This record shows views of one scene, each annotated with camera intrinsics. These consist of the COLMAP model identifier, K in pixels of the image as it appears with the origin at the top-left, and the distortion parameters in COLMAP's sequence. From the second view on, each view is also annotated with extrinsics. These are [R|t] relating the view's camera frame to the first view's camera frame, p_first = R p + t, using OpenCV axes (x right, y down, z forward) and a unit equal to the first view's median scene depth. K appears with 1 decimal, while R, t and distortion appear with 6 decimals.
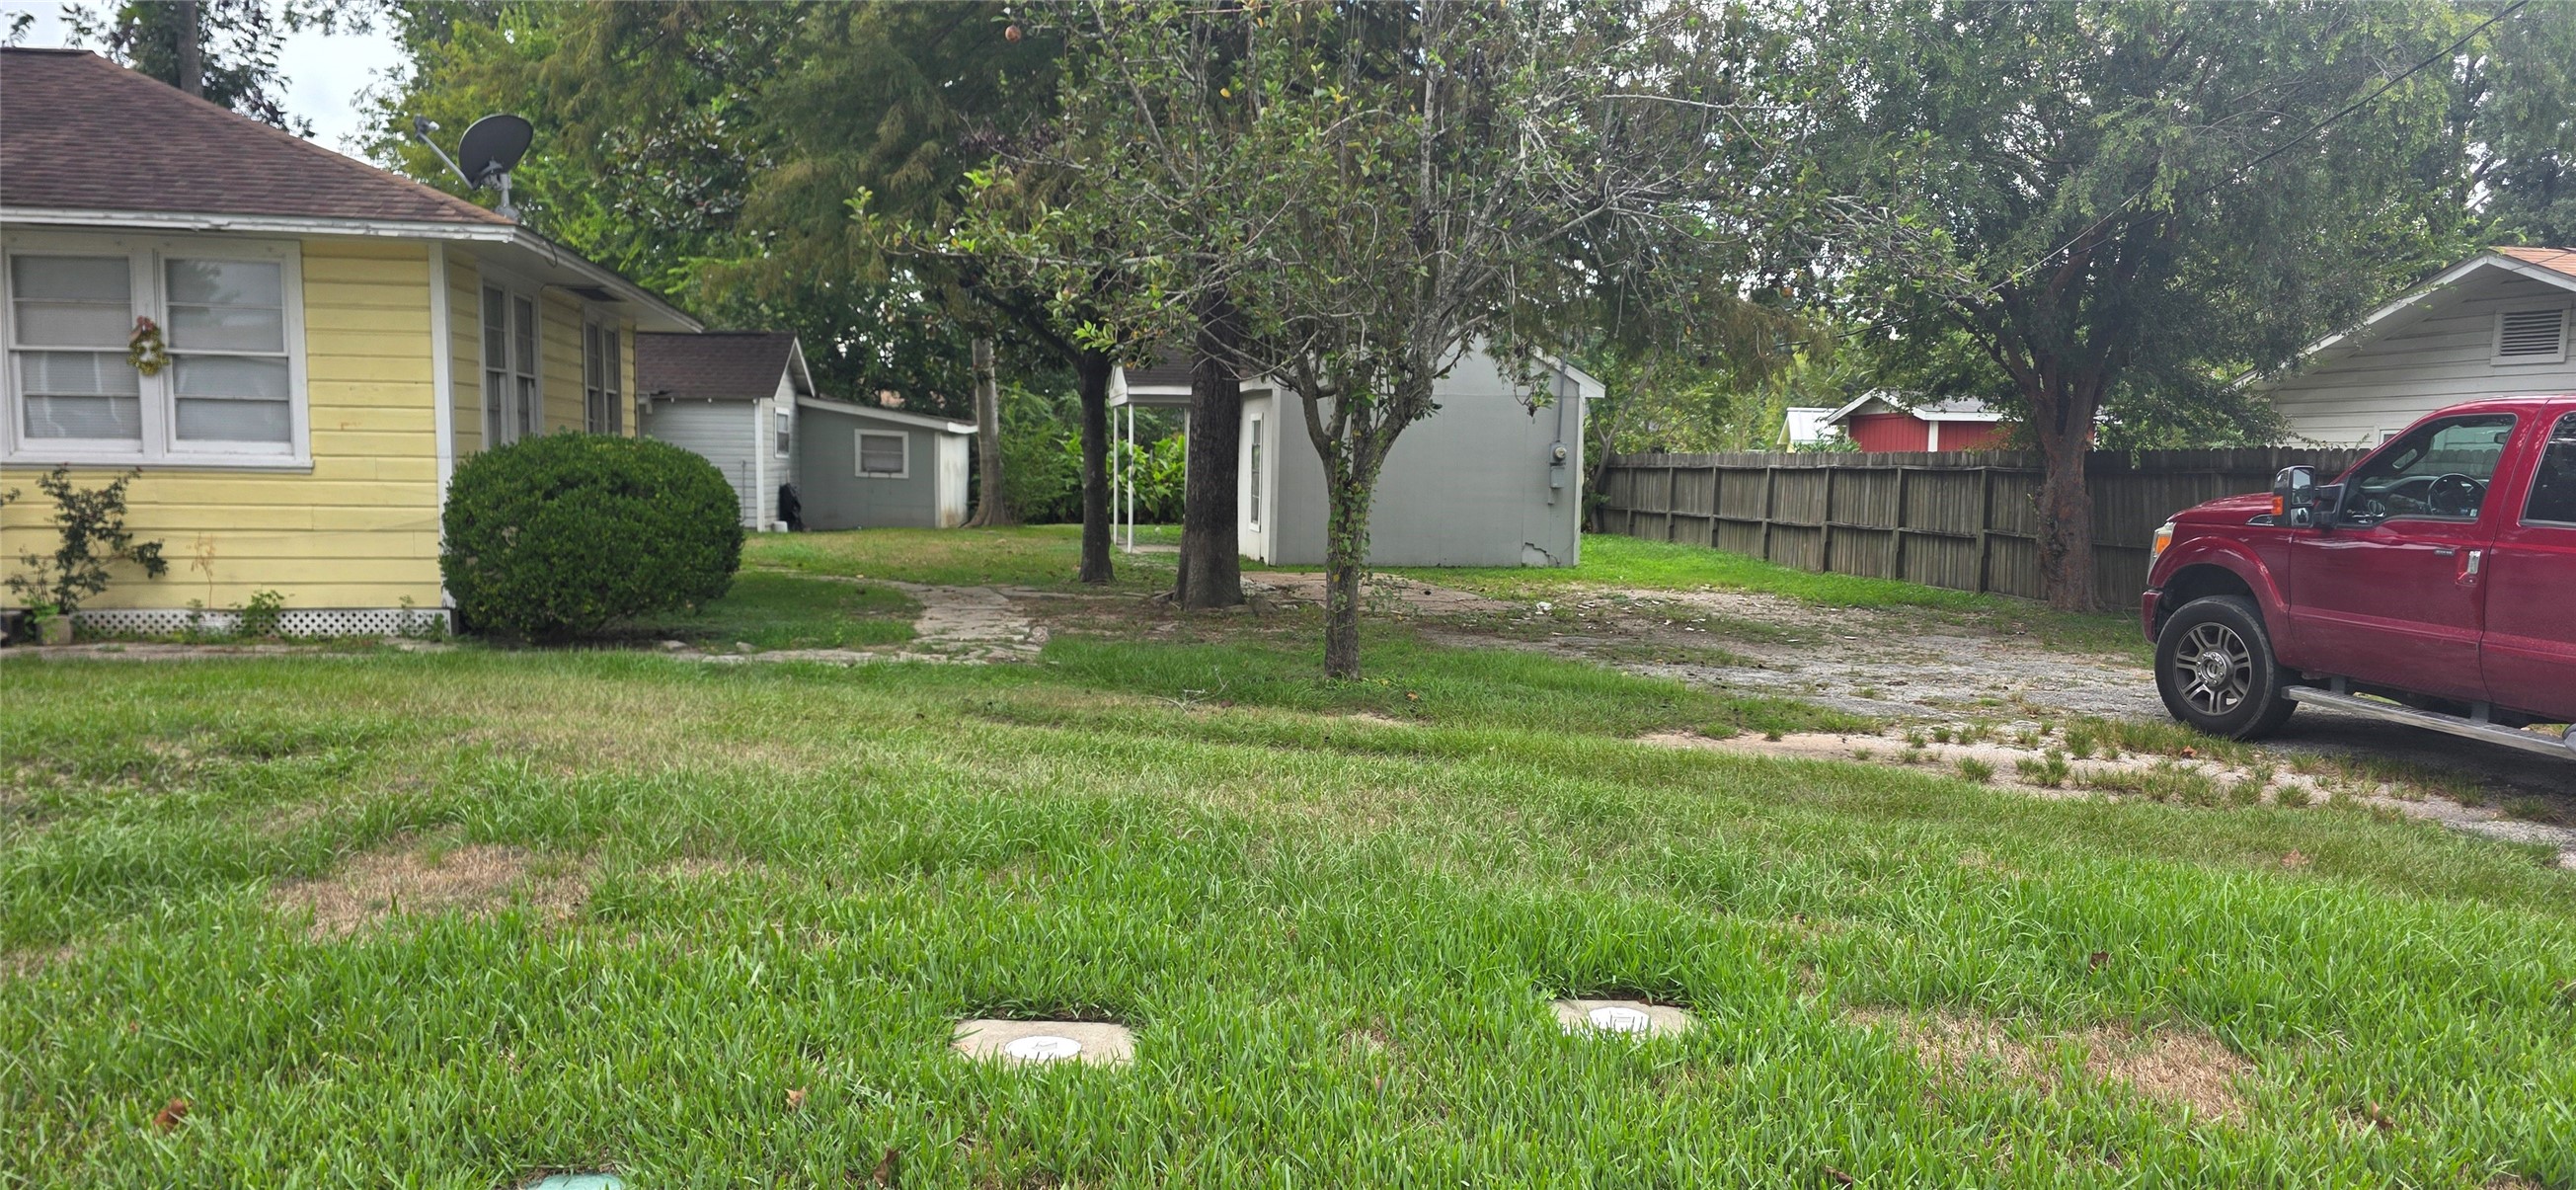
lens RADIAL K [[1712.1, 0, 1290.4], [0, 1712.1, 598.0], [0, 0, 1]] dist [0.009722, 0.002255]
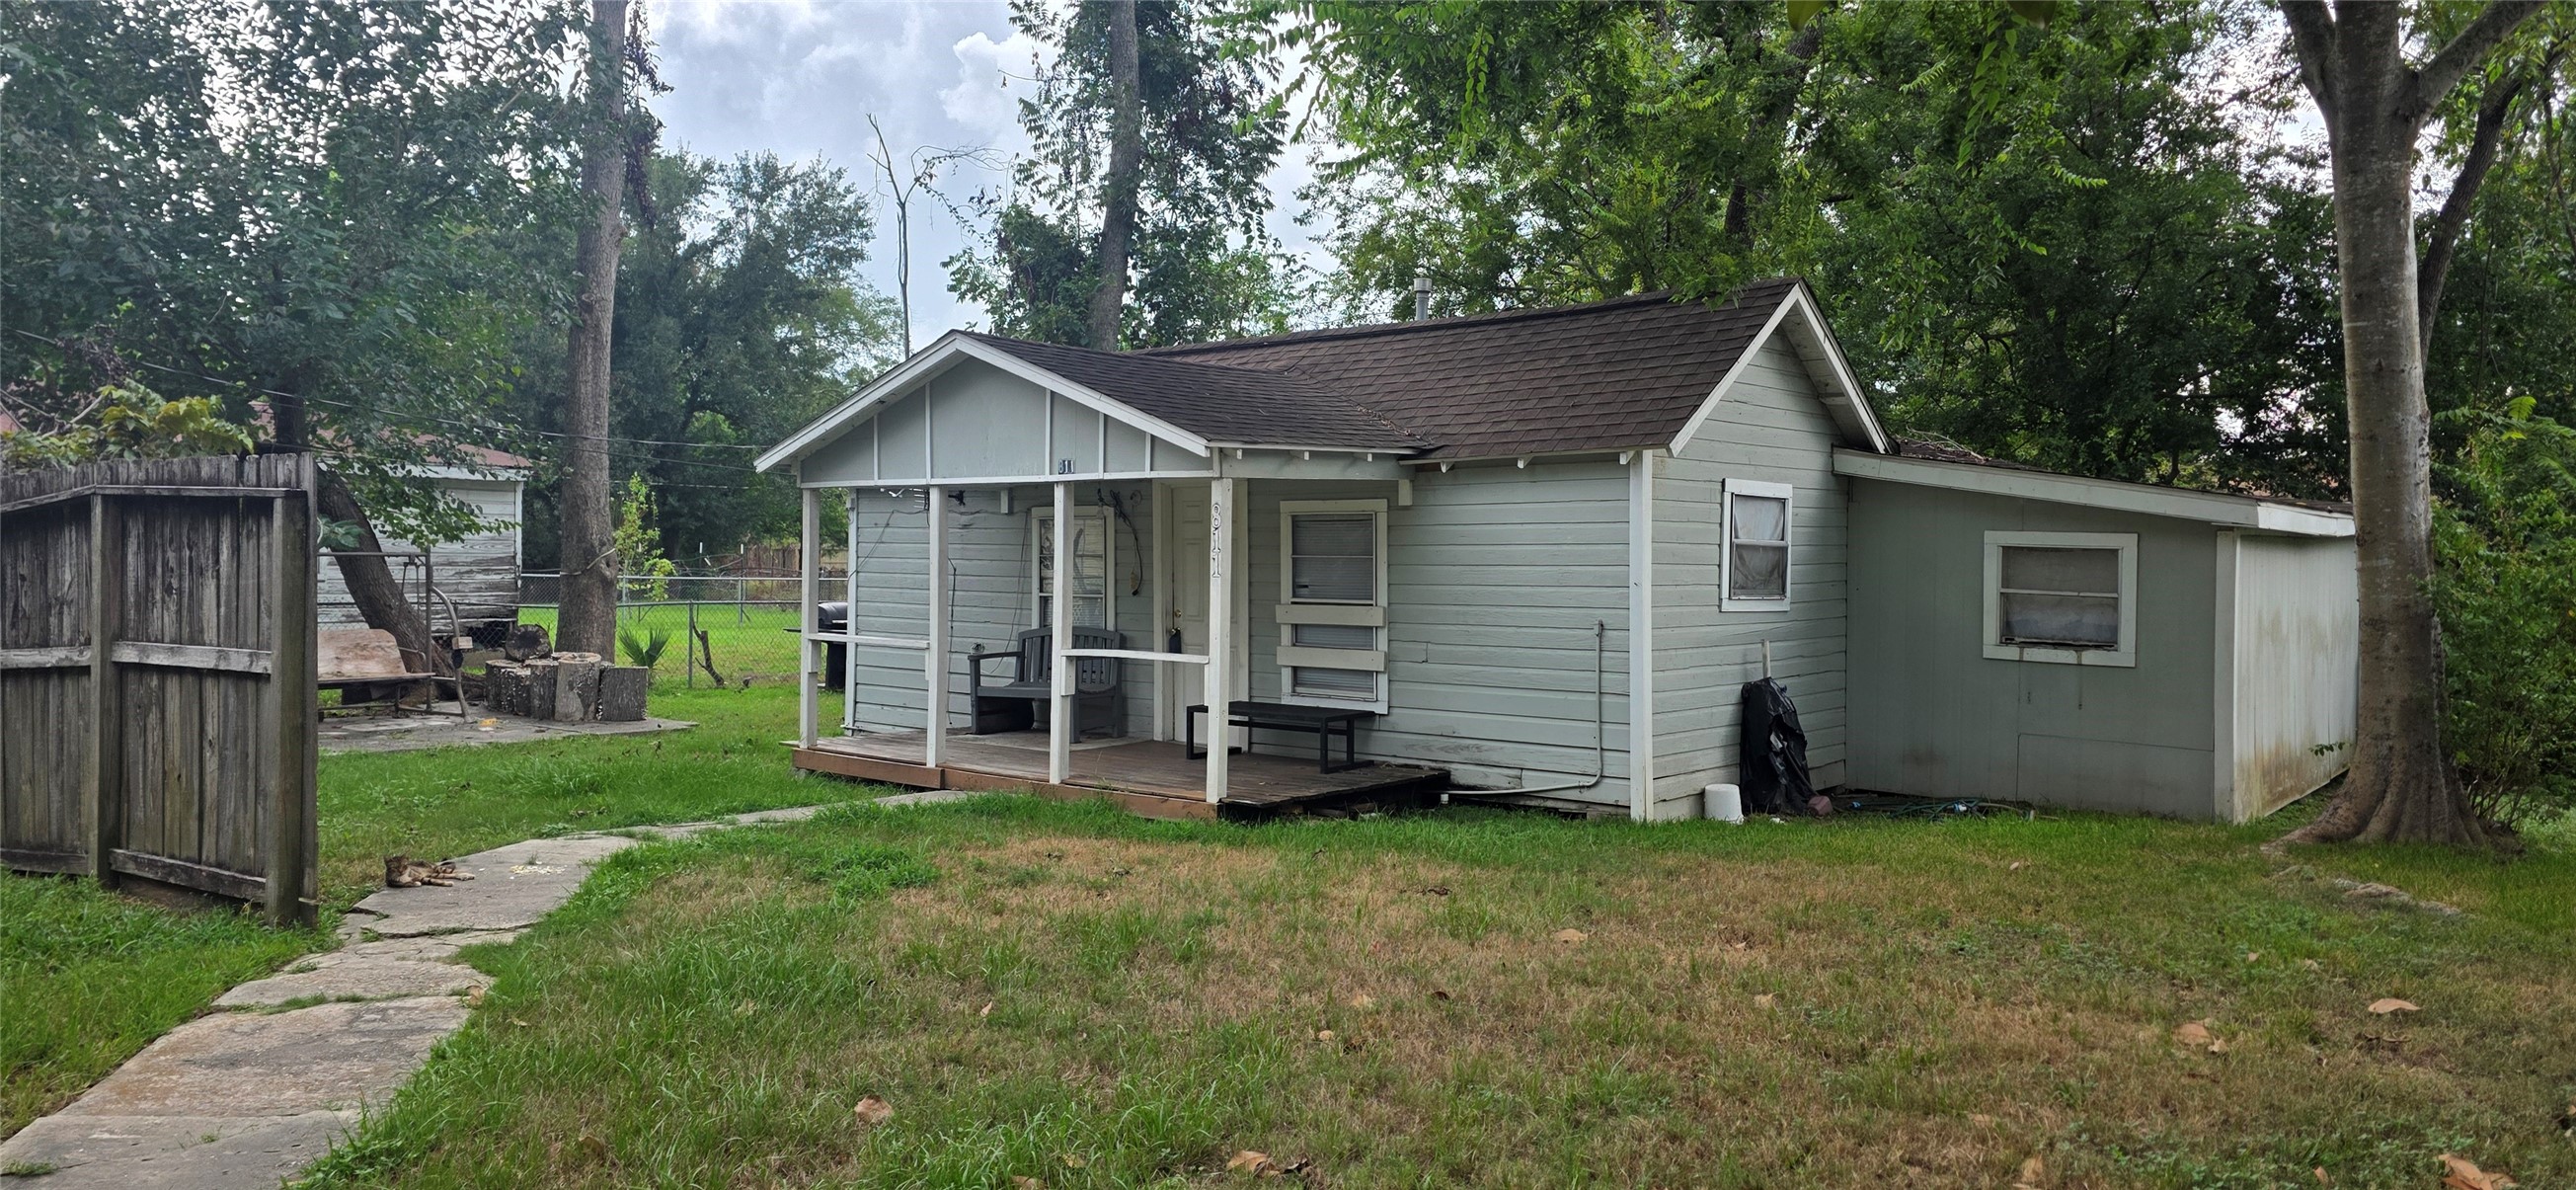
lens RADIAL K [[1712.1, 0, 1286.5], [0, 1712.1, 583.3], [0, 0, 1]] dist [0.009722, 0.002255]
pose [[0.711389, -0.009150, -0.702739, -0.103318], [-0.048130, 0.996933, -0.061703, -0.059505], [0.701149, 0.077718, 0.708767, 0.658456]]
